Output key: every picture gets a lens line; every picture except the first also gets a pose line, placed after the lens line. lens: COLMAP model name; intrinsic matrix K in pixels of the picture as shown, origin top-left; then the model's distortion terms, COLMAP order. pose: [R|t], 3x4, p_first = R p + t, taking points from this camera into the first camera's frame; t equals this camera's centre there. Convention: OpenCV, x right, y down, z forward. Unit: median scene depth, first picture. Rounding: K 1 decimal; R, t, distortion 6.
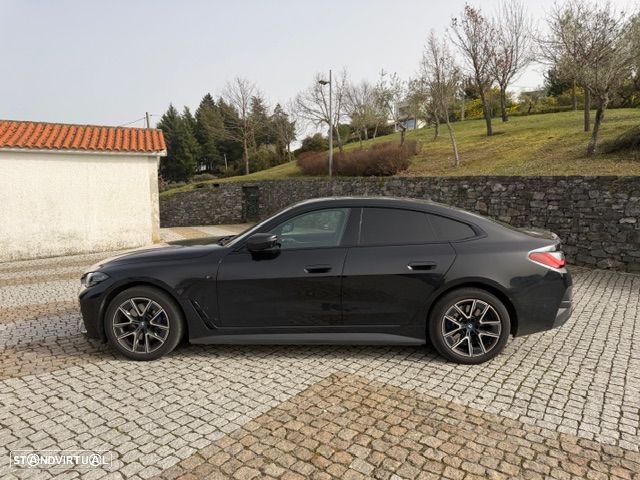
lens RADIAL K [[455.8, 0, 321.7], [0, 455.8, 244.2], [0, 0, 1]] dist [0.024462, -0.030580]
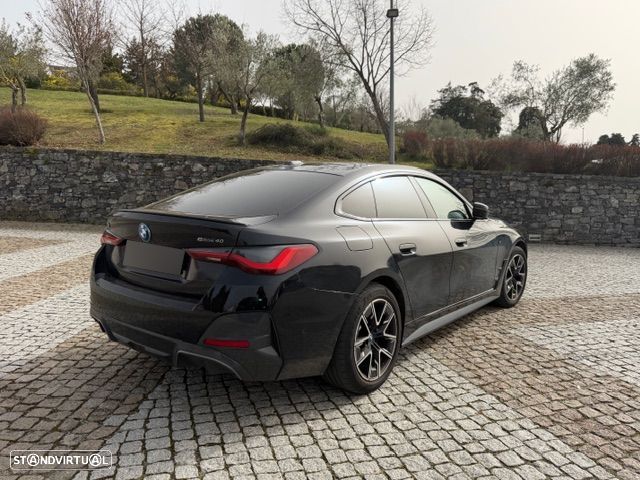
lens RADIAL K [[479.6, 0, 316.3], [0, 479.6, 242.1], [0, 0, 1]] dist [0.028859, -0.037164]
pose [[0.593979, -0.079887, 0.800504, -0.324463], [0.060138, 0.996682, 0.054842, 0.005186], [-0.802230, 0.015566, 0.596812, 0.094867]]
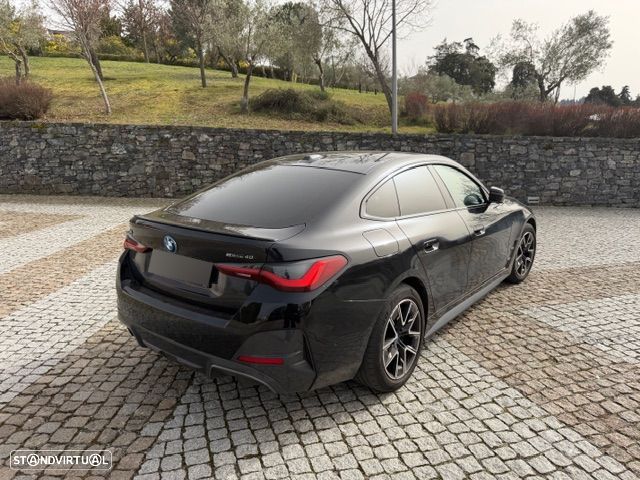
lens RADIAL K [[455.8, 0, 318.8], [0, 455.8, 242.0], [0, 0, 1]] dist [0.024462, -0.030580]
pose [[0.587920, -0.169951, 0.790865, -0.318330], [0.083016, 0.985195, 0.149998, -0.017773], [-0.804648, -0.022532, 0.593324, 0.112224]]
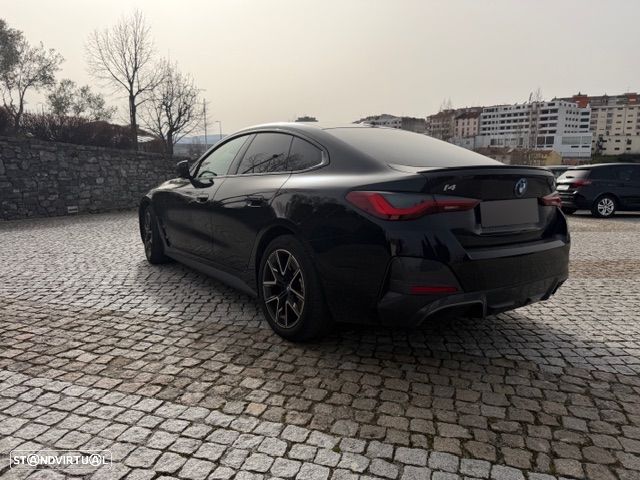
lens RADIAL K [[456.1, 0, 321.0], [0, 456.1, 242.1], [0, 0, 1]] dist [0.022500, -0.028142]
pose [[-0.622064, -0.122643, 0.773302, -0.303290], [0.063150, 0.976579, 0.205681, -0.016507], [-0.780416, 0.176781, -0.599750, 0.482044]]
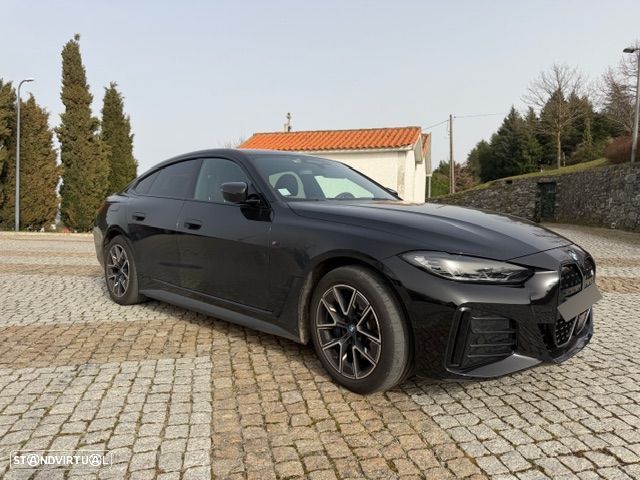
lens RADIAL K [[455.8, 0, 309.5], [0, 455.8, 234.3], [0, 0, 1]] dist [0.024462, -0.030580]
pose [[0.741576, 0.050874, -0.668937, 0.219785], [-0.073469, 0.997282, -0.005602, 0.031424], [0.666834, 0.053301, 0.743298, 0.047539]]
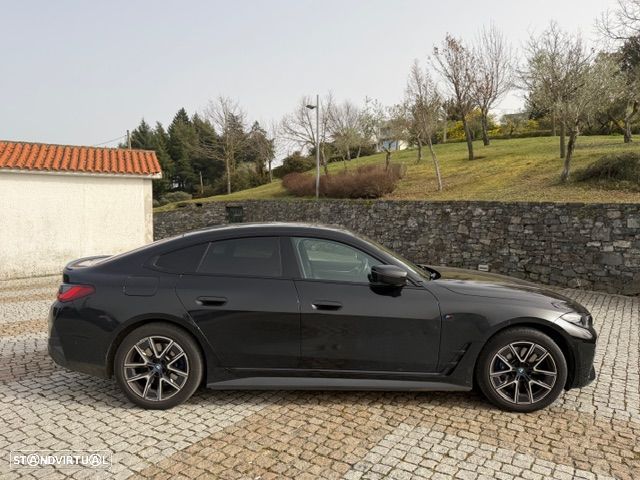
lens RADIAL K [[479.6, 0, 319.9], [0, 479.6, 242.3], [0, 0, 1]] dist [0.028859, -0.037164]
pose [[0.999054, 0.006400, 0.043004, -0.030361], [-0.004235, 0.998727, -0.050256, 0.004876], [-0.043271, 0.050026, 0.997810, -0.092605]]
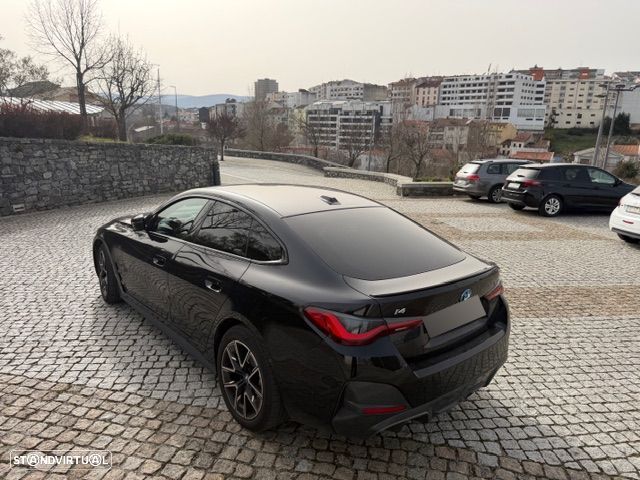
lens RADIAL K [[456.1, 0, 322.0], [0, 456.1, 241.0], [0, 0, 1]] dist [0.022500, -0.028142]
pose [[-0.686773, -0.178050, 0.704728, -0.299868], [0.037166, 0.959665, 0.278678, -0.081698], [-0.725921, 0.217580, -0.652454, 0.472402]]
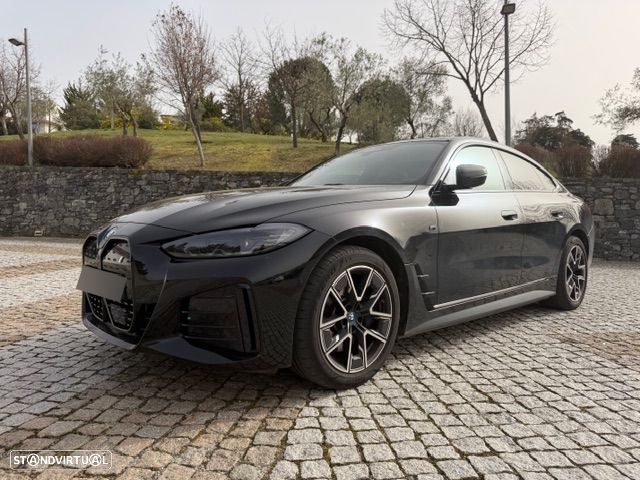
lens RADIAL K [[455.8, 0, 320.1], [0, 455.8, 241.6], [0, 0, 1]] dist [0.024462, -0.030580]
pose [[0.716790, -0.024444, 0.696860, -0.257689], [0.058922, 0.997934, -0.025602, 0.031929], [-0.694795, 0.059412, 0.716750, 0.207706]]
